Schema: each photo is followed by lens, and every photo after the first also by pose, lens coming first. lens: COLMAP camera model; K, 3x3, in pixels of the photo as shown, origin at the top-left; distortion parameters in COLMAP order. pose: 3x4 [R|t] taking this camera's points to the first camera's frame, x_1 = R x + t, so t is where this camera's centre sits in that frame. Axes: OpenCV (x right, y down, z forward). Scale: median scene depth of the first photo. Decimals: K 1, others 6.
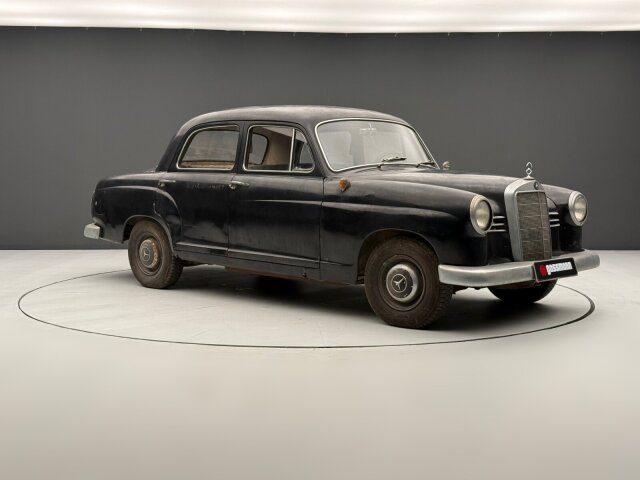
lens RADIAL K [[942.1, 0, 320.0], [0, 942.1, 240.0], [0, 0, 1]] dist [0.095934, -0.004686]
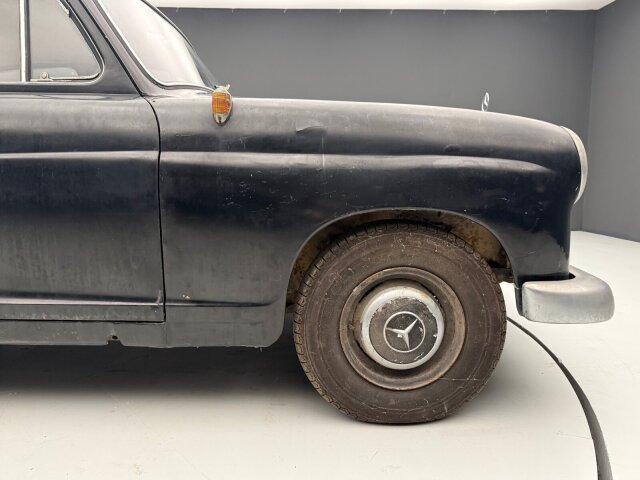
lens RADIAL K [[458.9, 0, 319.6], [0, 458.9, 242.1], [0, 0, 1]] dist [0.037282, -0.054197]
pose [[0.755775, -0.107521, 0.645944, -0.077792], [0.068226, 0.993988, 0.085628, -0.016235], [-0.651268, -0.020645, 0.758567, 0.849267]]
